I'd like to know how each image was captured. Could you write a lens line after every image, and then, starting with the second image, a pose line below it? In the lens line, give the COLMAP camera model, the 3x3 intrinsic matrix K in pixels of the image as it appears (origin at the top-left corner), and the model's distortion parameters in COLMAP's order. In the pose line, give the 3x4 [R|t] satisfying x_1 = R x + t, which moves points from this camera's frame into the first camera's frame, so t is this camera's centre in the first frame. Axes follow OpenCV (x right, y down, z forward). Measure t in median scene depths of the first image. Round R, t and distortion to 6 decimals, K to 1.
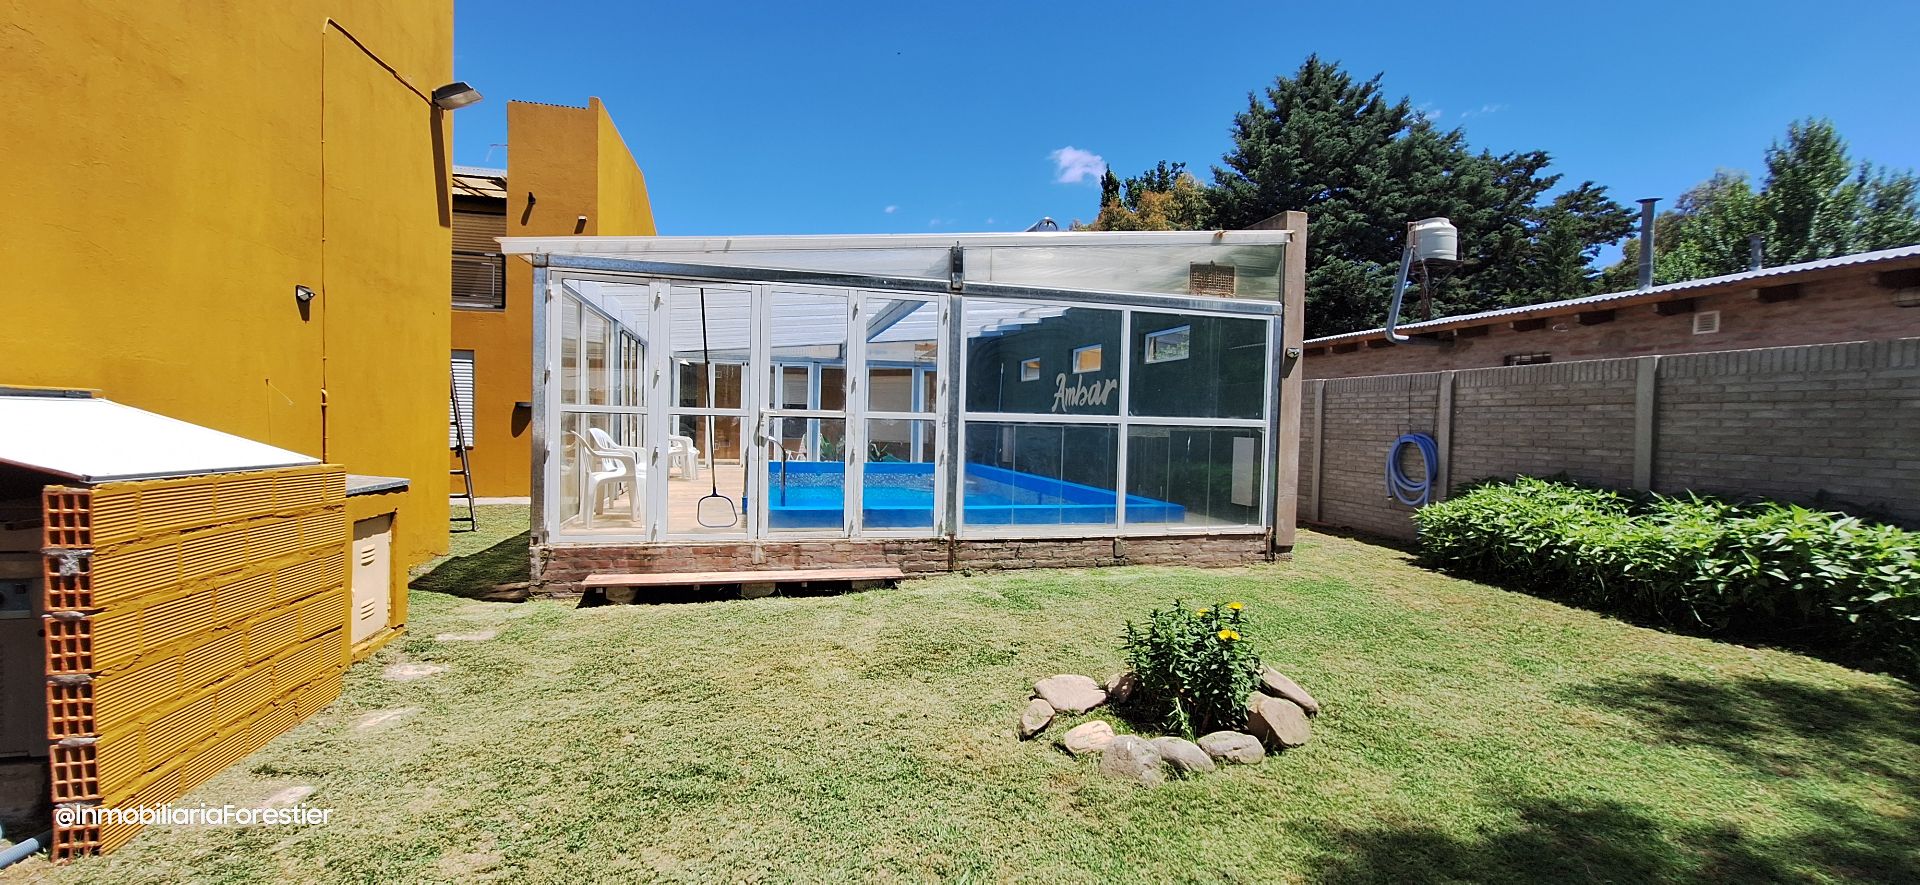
lens RADIAL K [[763.7, 0, 958.8], [0, 763.7, 449.7], [0, 0, 1]] dist [-0.003808, 0.000352]
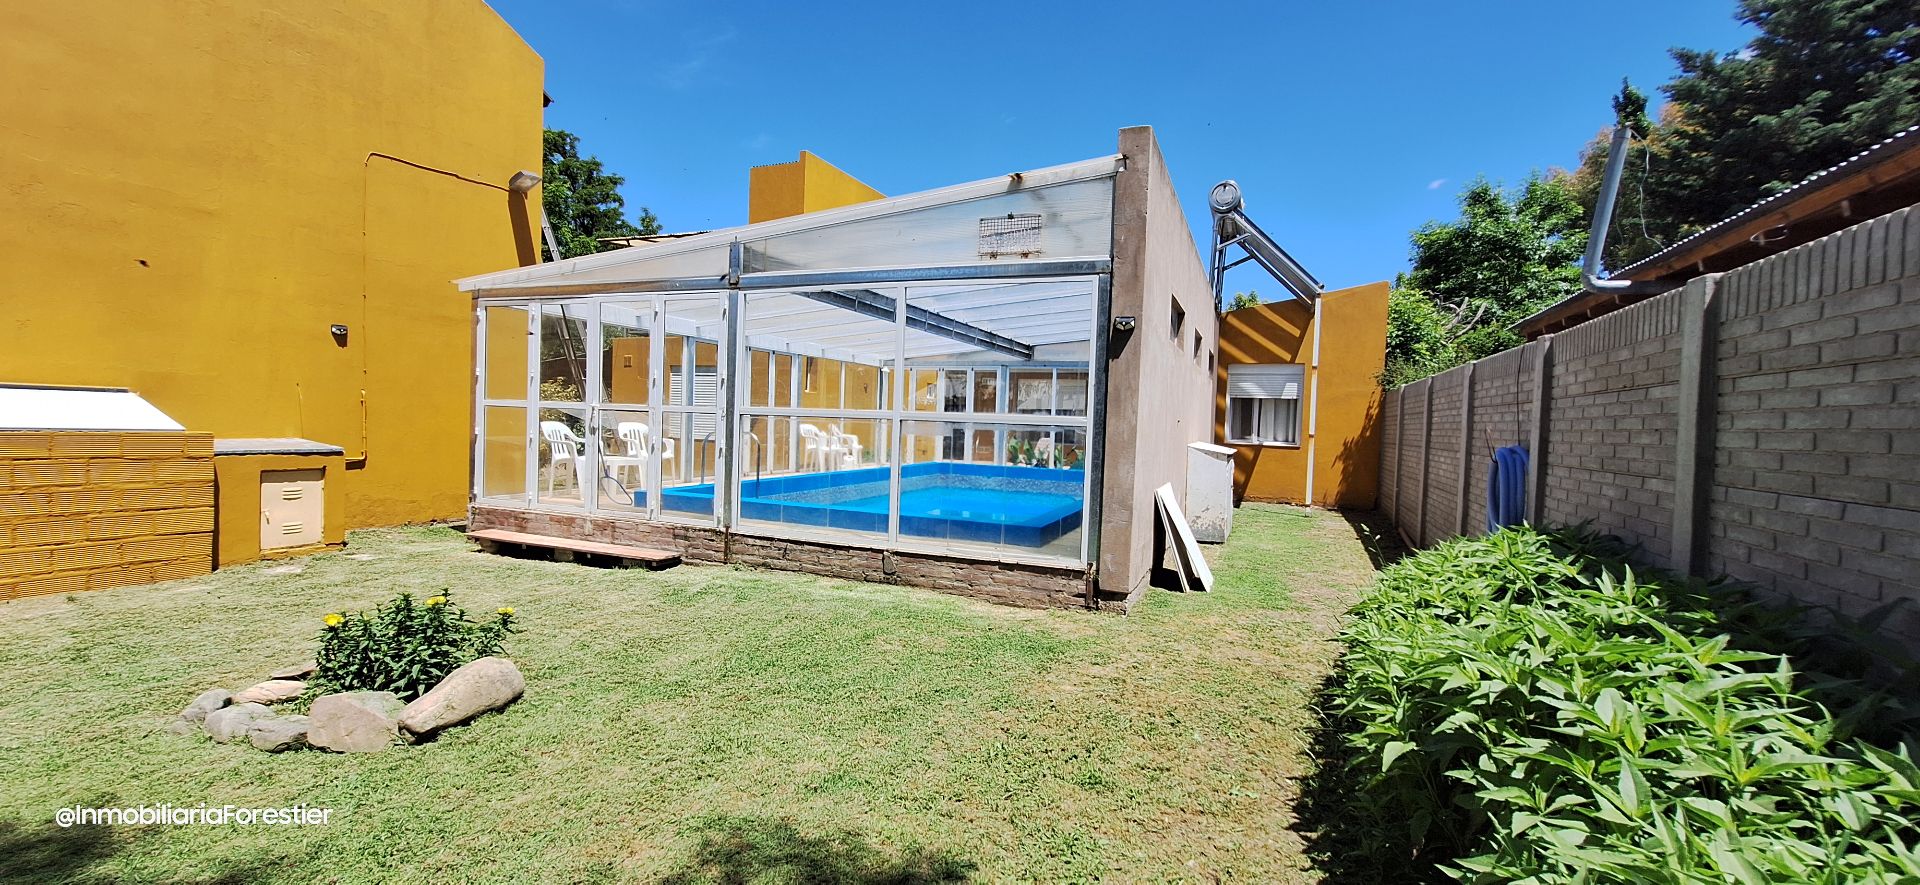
lens RADIAL K [[770.3, 0, 960.0], [0, 770.3, 442.5], [0, 0, 1]] dist [0.008545, 0.000099]
pose [[0.793752, 0.024424, -0.607751, 0.852619], [-0.038703, 0.999197, -0.010393, -0.001789], [0.607009, 0.031771, 0.794059, 0.373768]]
